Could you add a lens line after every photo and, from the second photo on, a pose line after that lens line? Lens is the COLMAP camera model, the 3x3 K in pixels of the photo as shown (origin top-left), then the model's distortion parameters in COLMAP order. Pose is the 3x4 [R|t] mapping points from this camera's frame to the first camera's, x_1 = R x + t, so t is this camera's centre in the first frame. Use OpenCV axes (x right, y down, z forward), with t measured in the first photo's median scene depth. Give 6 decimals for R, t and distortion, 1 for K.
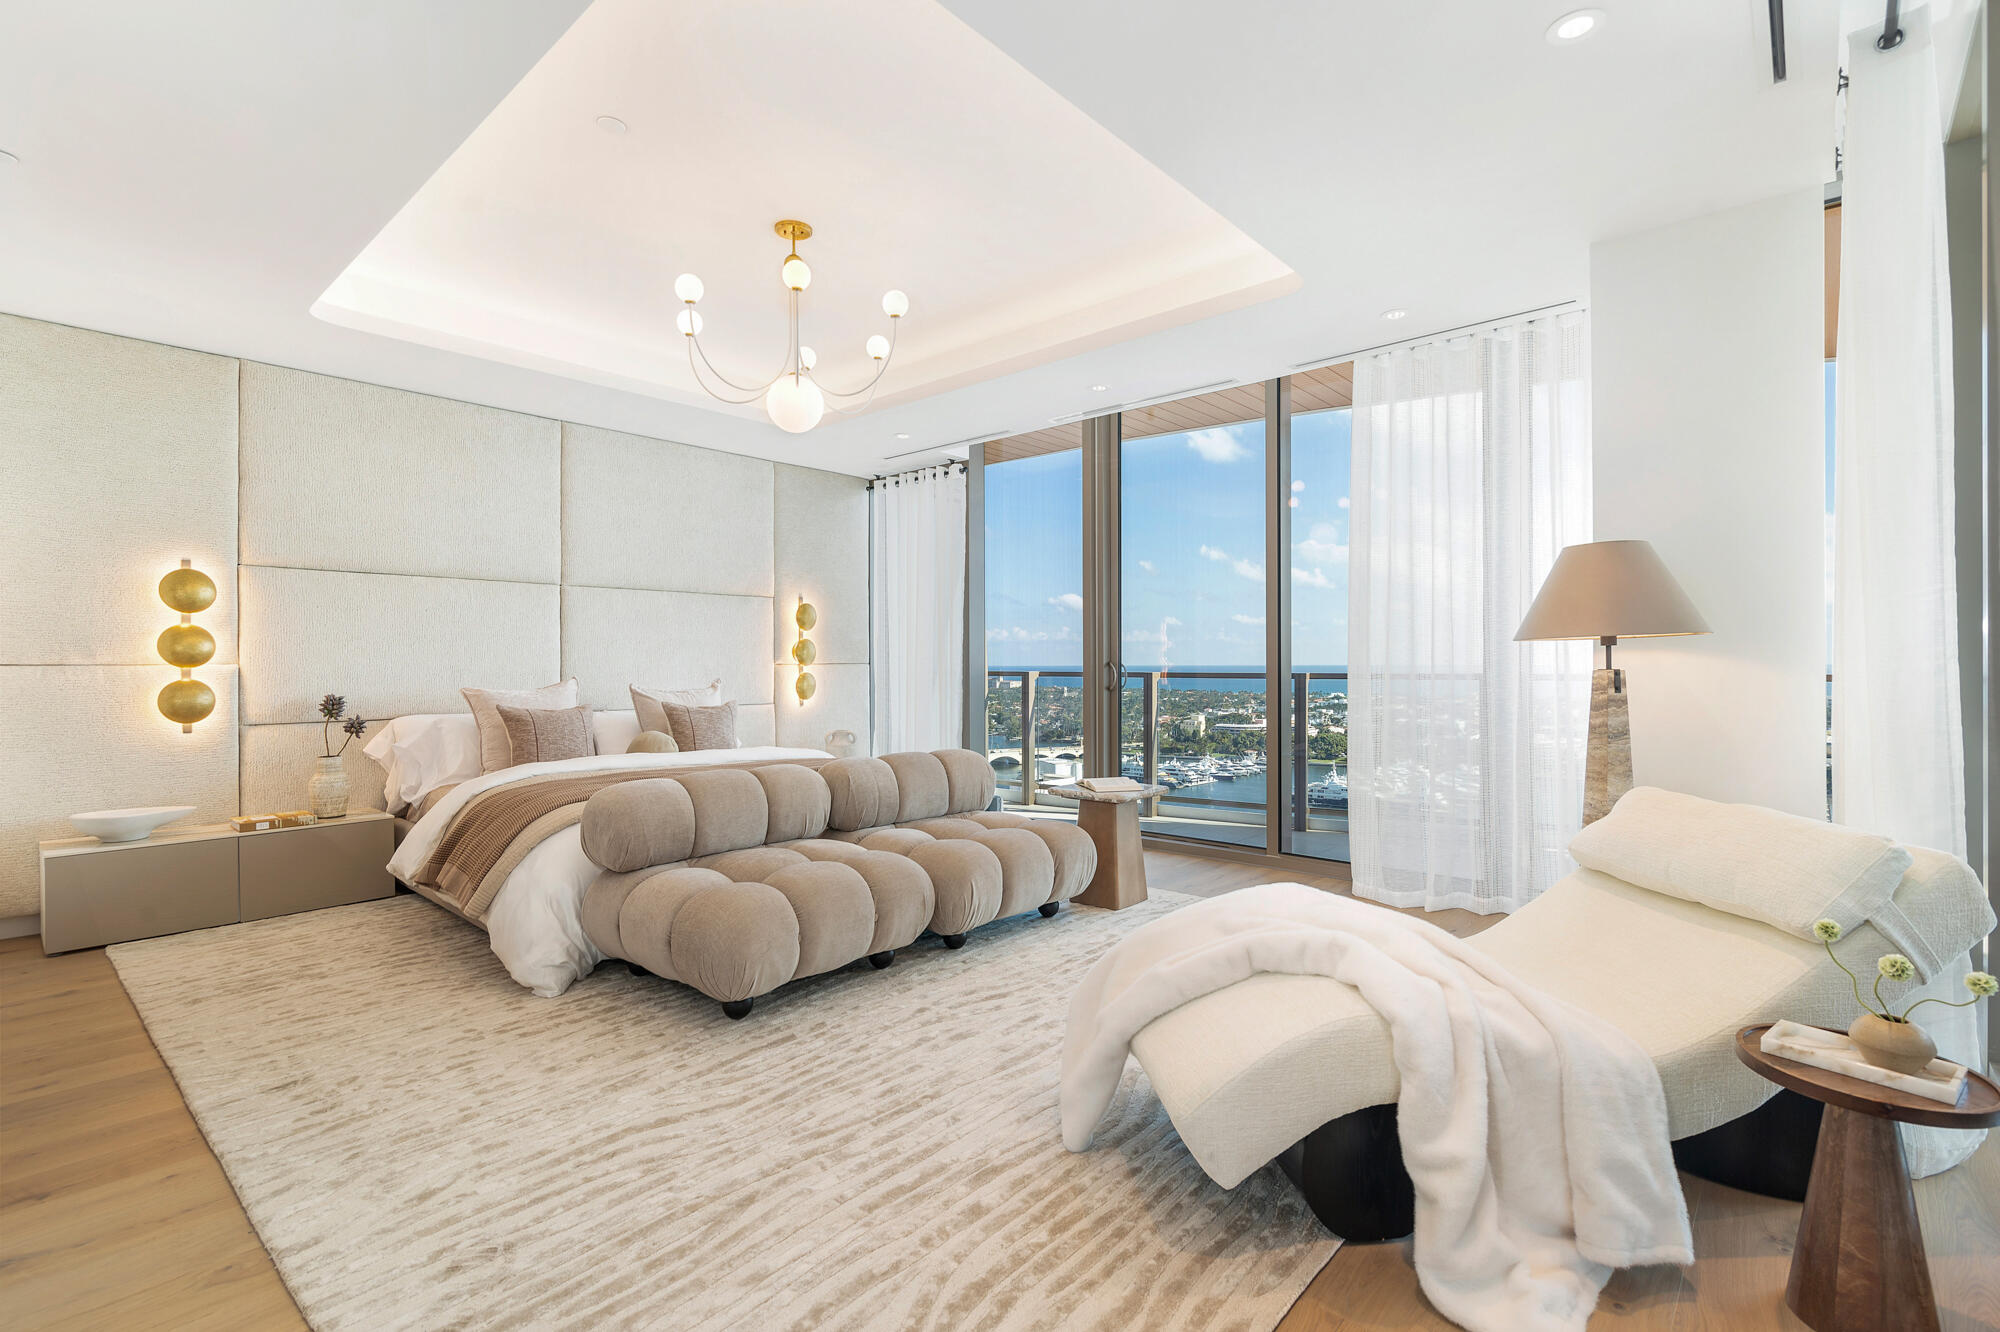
lens RADIAL K [[896.1, 0, 1000.0], [0, 896.1, 666.0], [0, 0, 1]] dist [0.000120, 0.000004]
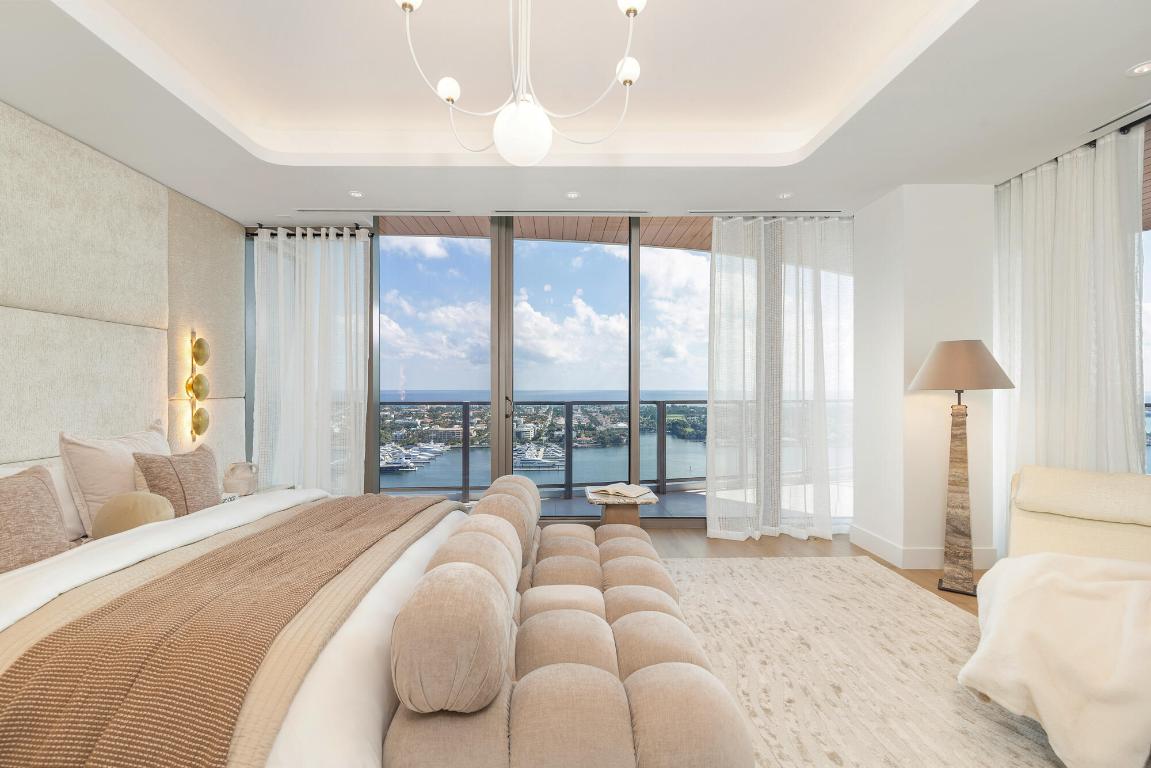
lens RADIAL K [[522.5, 0, 572.6], [0, 522.5, 395.5], [0, 0, 1]] dist [-0.002110, -0.000096]
pose [[0.749063, -0.006099, 0.662471, -0.293726], [0.000054, 0.999958, 0.009145, -0.011640], [-0.662499, -0.006814, 0.749032, 0.292396]]
